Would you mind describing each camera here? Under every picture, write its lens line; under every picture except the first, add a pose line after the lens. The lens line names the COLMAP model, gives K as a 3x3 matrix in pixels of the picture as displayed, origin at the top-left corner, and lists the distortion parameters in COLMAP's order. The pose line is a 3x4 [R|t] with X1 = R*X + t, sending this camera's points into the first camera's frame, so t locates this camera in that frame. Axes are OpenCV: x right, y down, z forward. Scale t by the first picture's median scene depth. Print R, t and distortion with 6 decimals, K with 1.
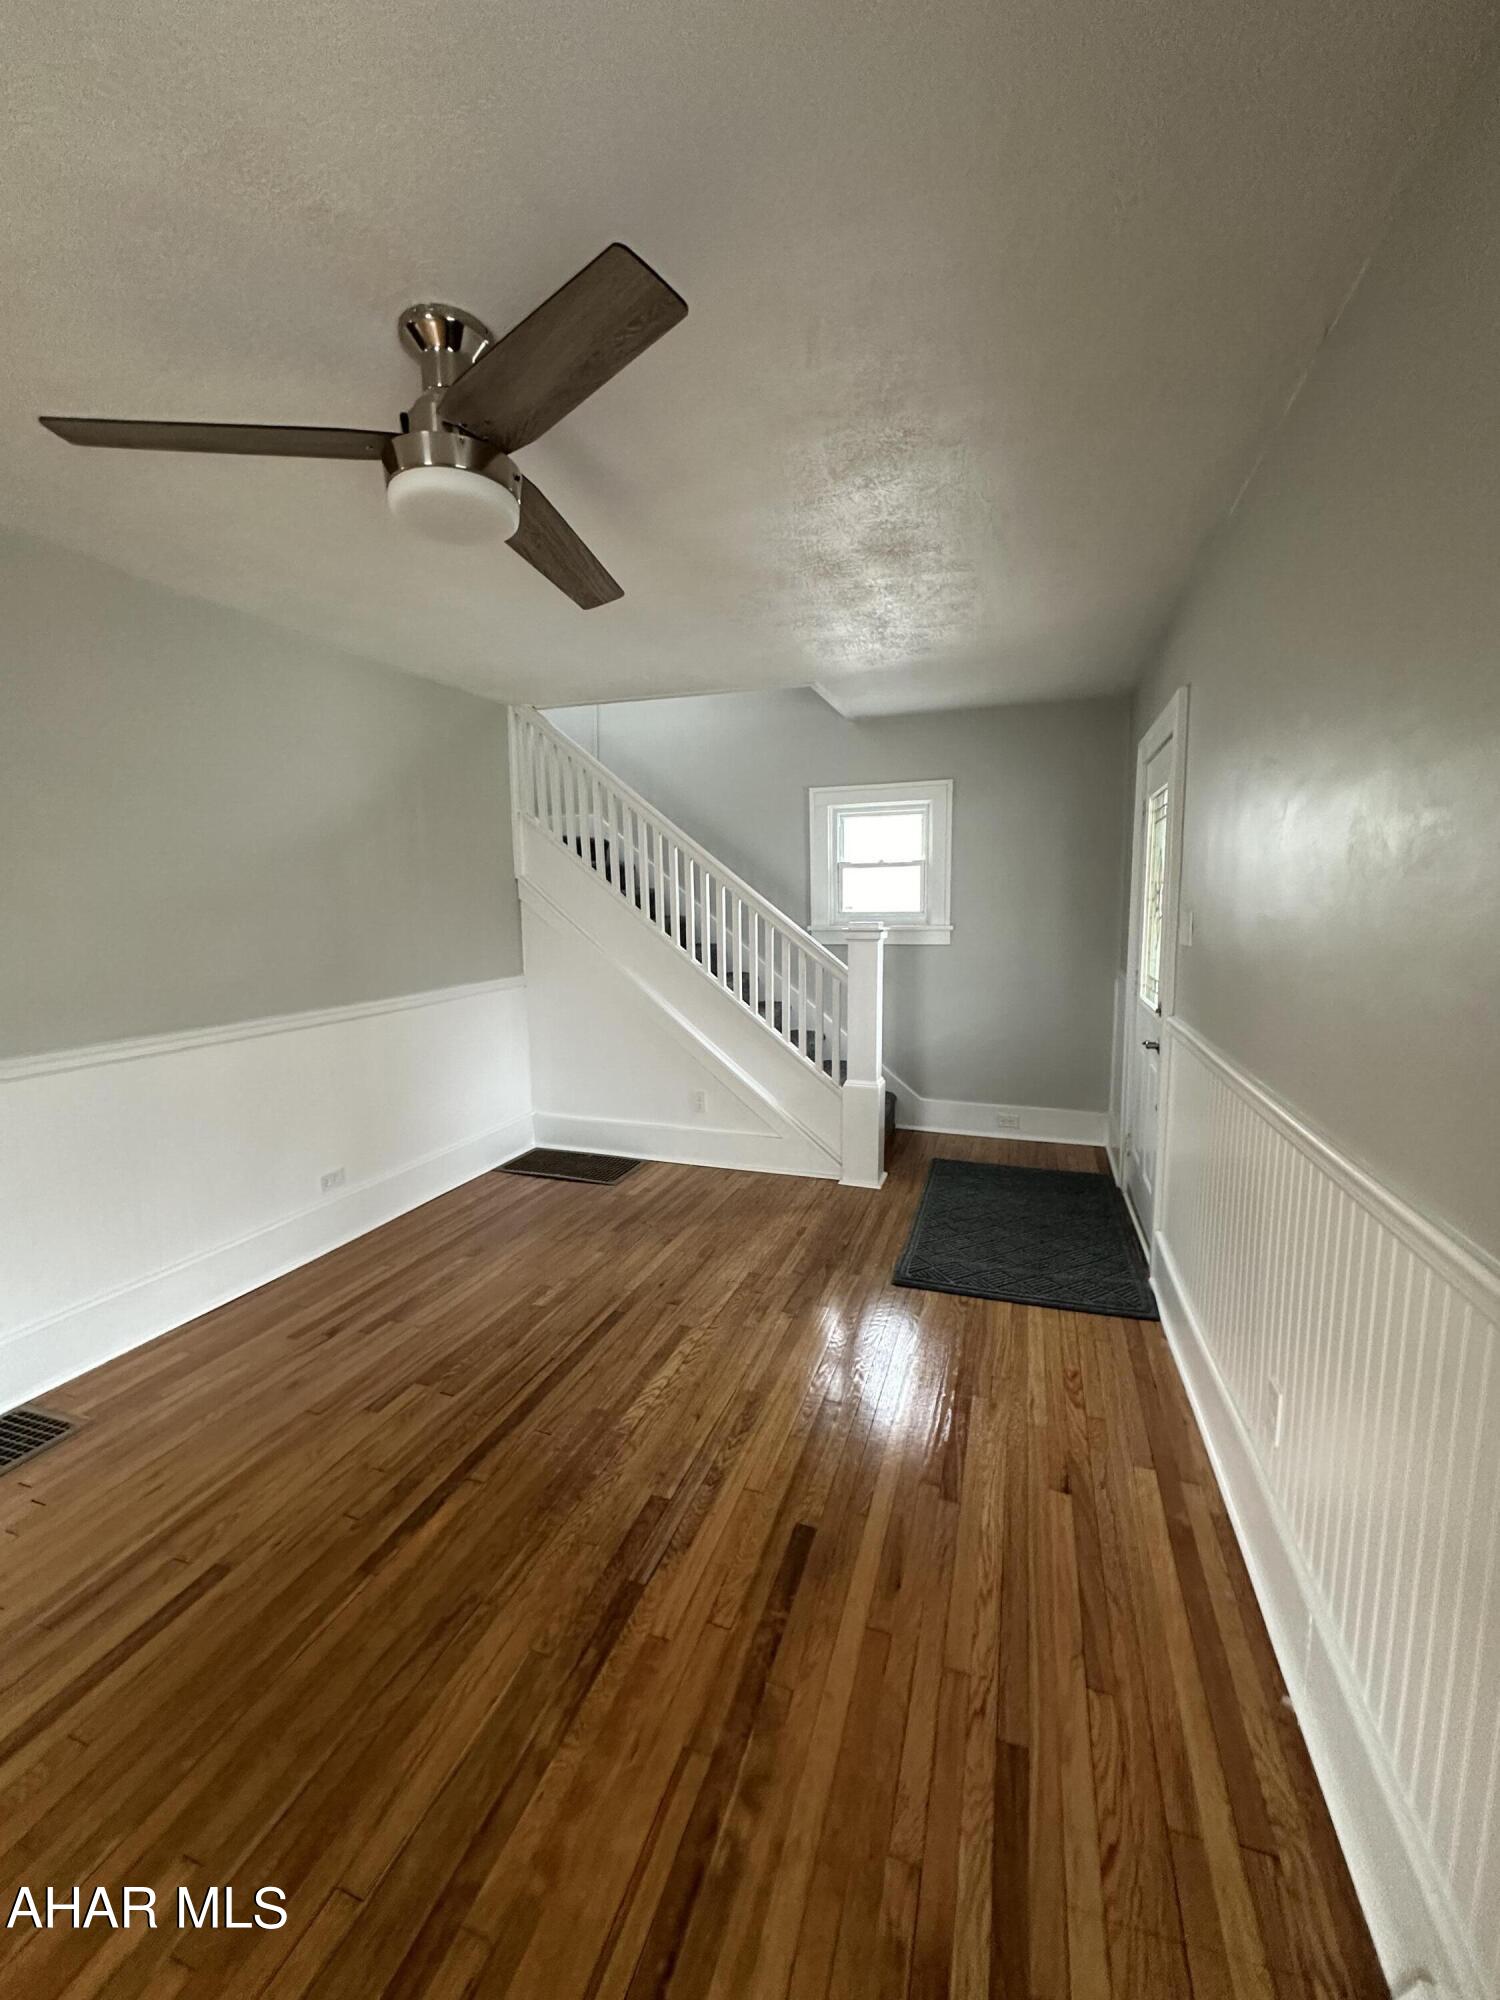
lens RADIAL K [[803.6, 0, 757.6], [0, 803.6, 1001.7], [0, 0, 1]] dist [-0.001845, 0.000292]
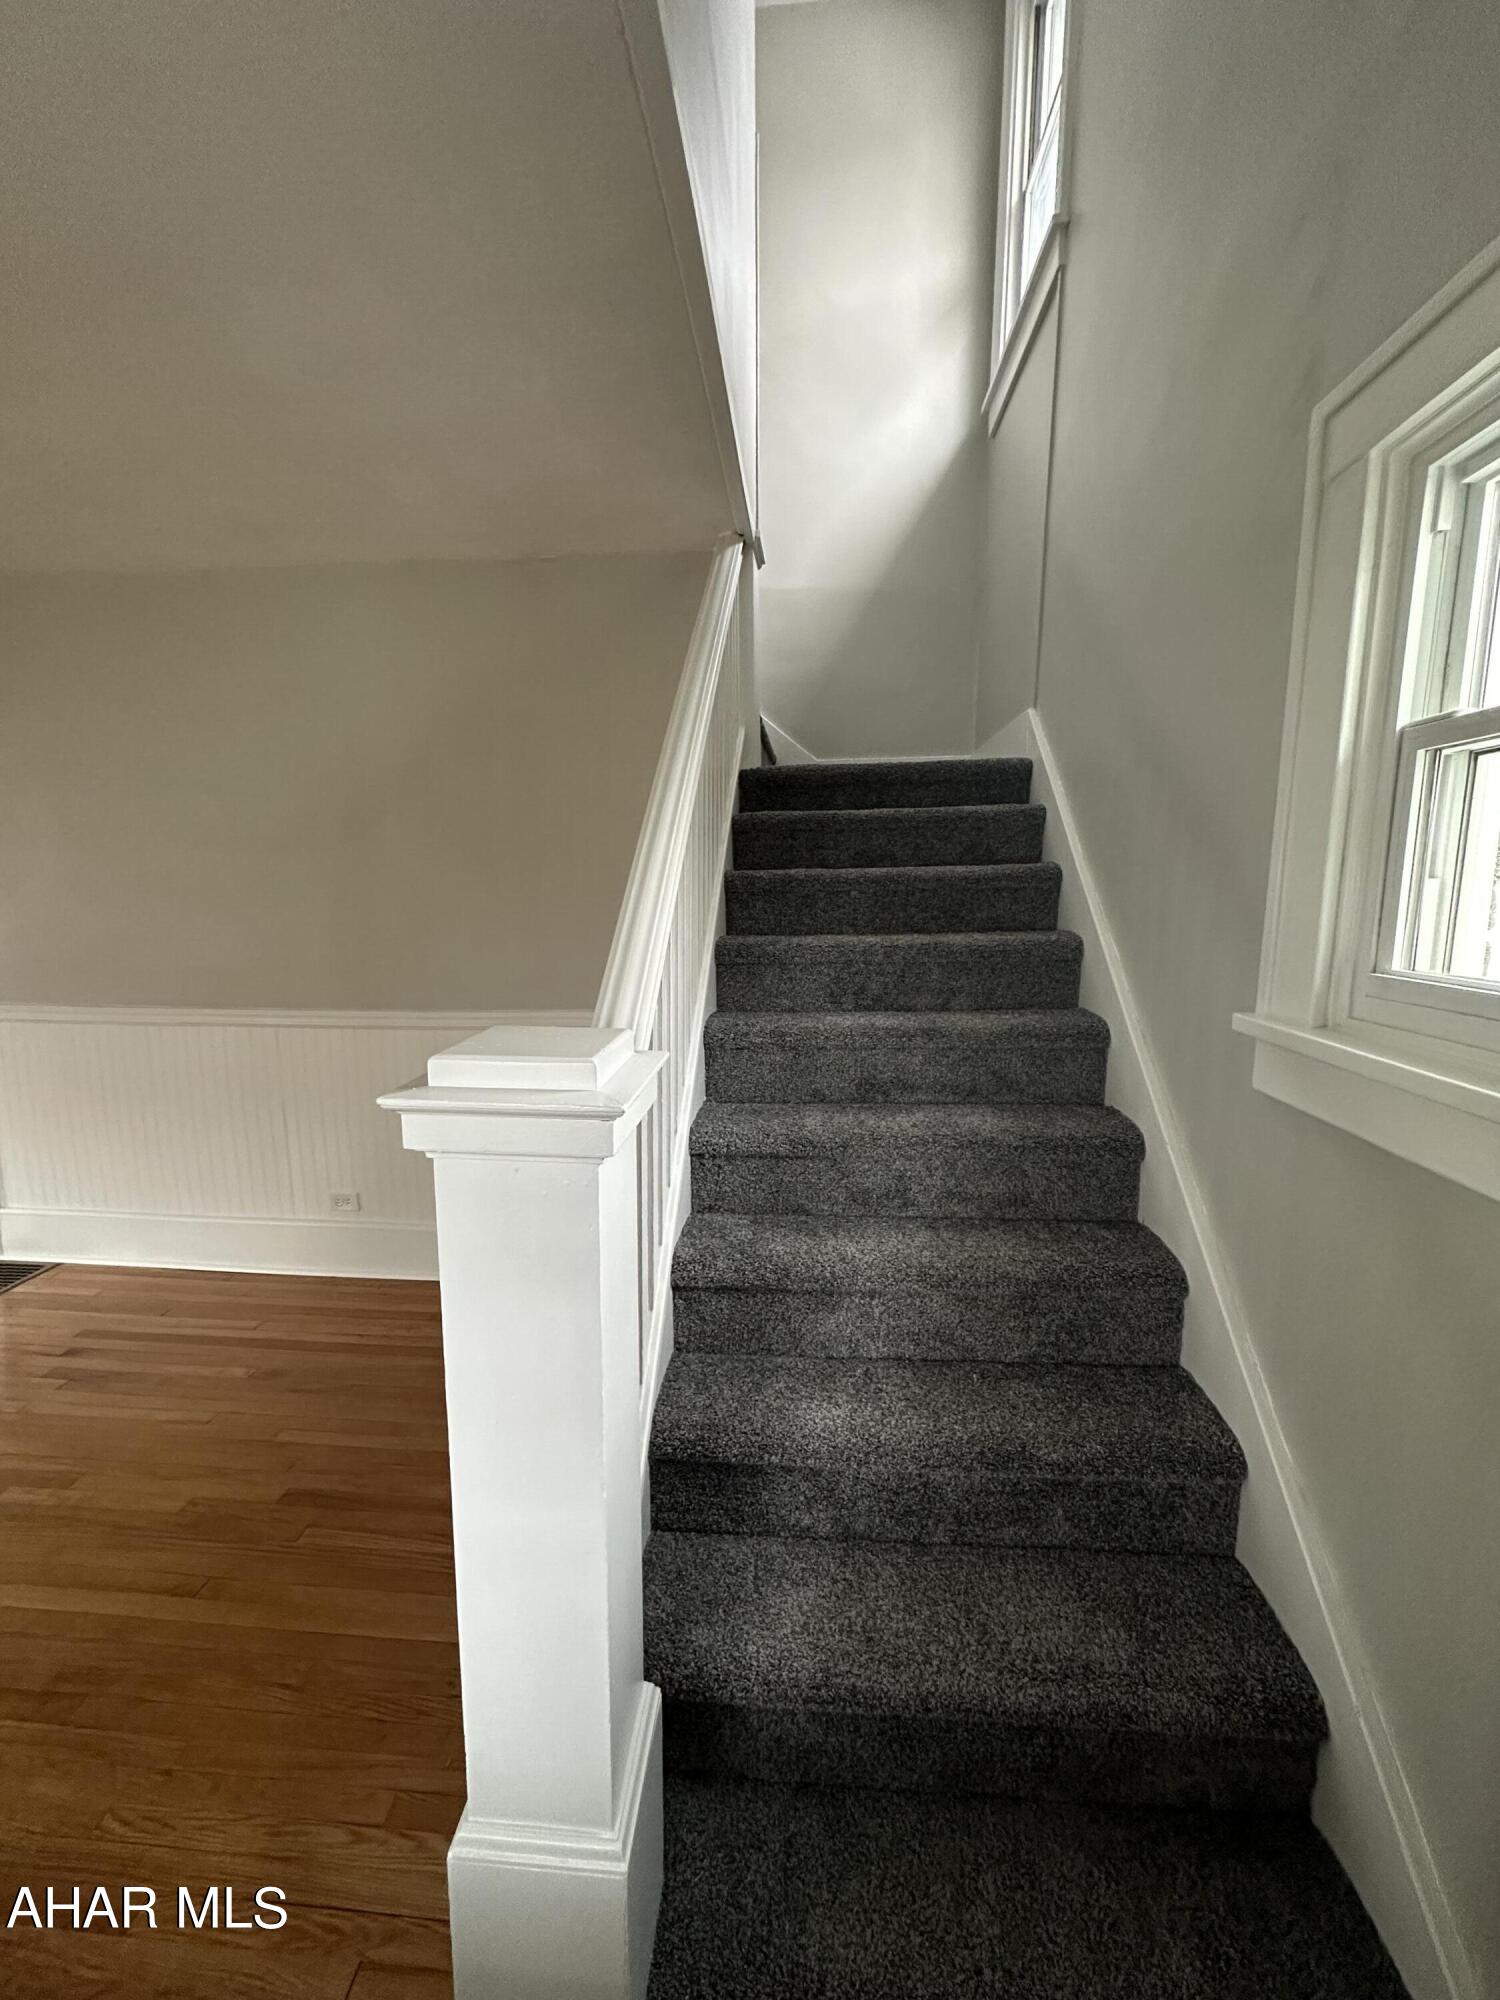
lens RADIAL K [[803.6, 0, 757.6], [0, 803.6, 1001.7], [0, 0, 1]] dist [-0.001845, 0.000292]
pose [[0.241971, 0.159352, -0.957109, 0.514316], [-0.125412, 0.983284, 0.132004, -0.221955], [0.962144, 0.088092, 0.257911, 1.565709]]
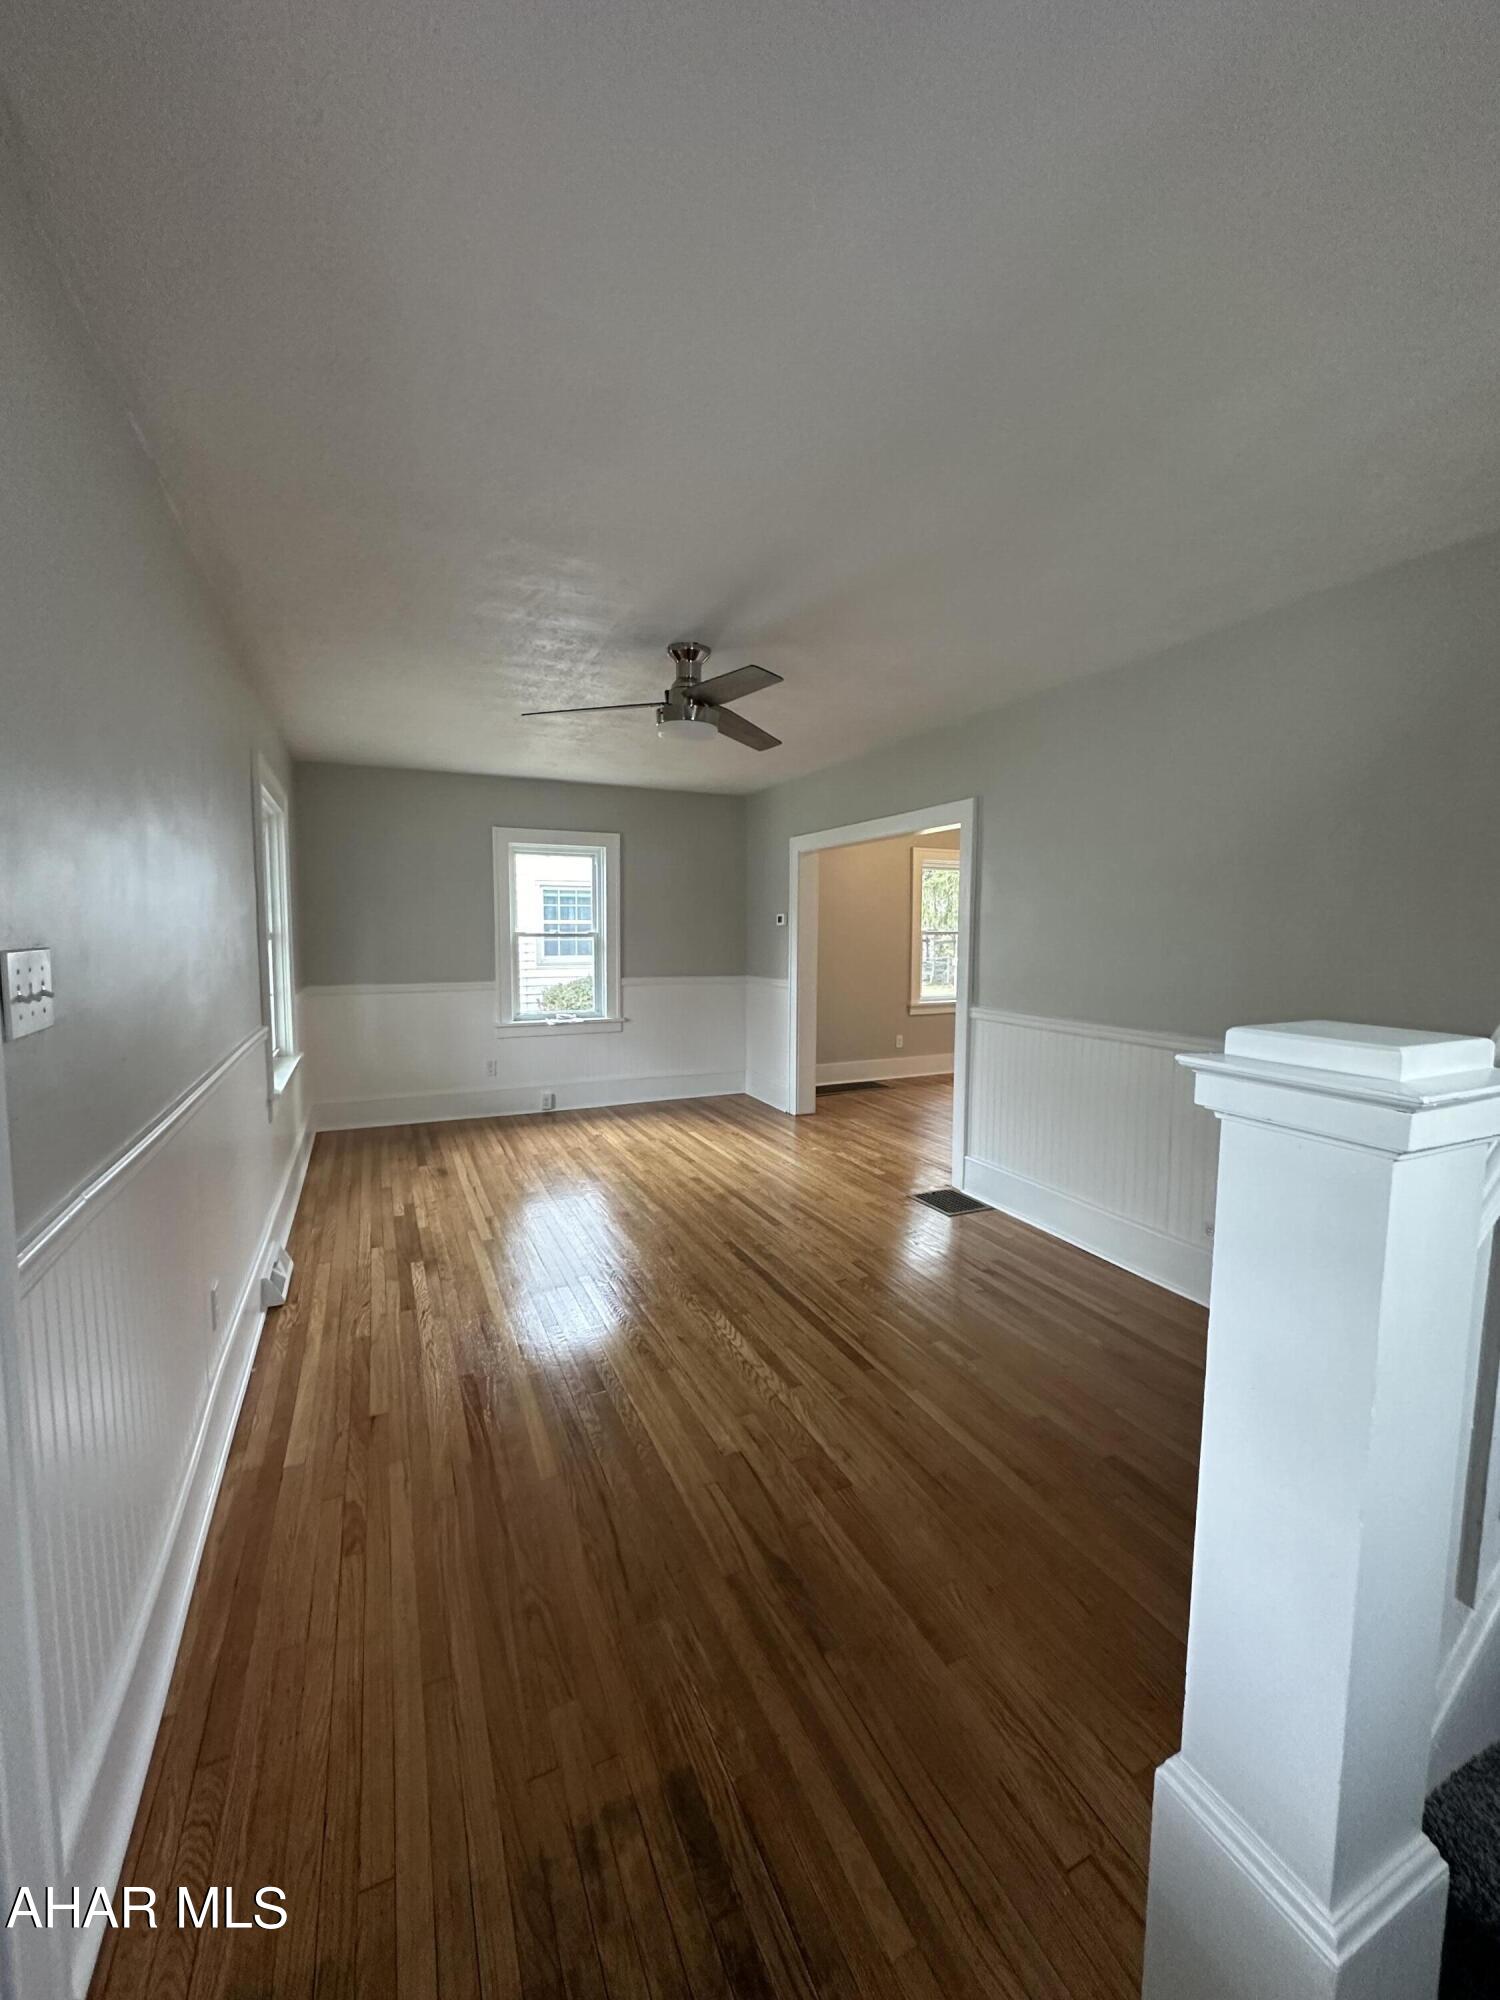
lens RADIAL K [[803.6, 0, 757.6], [0, 803.6, 1001.7], [0, 0, 1]] dist [-0.001845, 0.000292]
pose [[-0.724219, 0.071740, -0.685828, 0.571837], [-0.080887, 0.978870, 0.187808, -0.206521], [0.684809, 0.191488, -0.703113, 1.622177]]
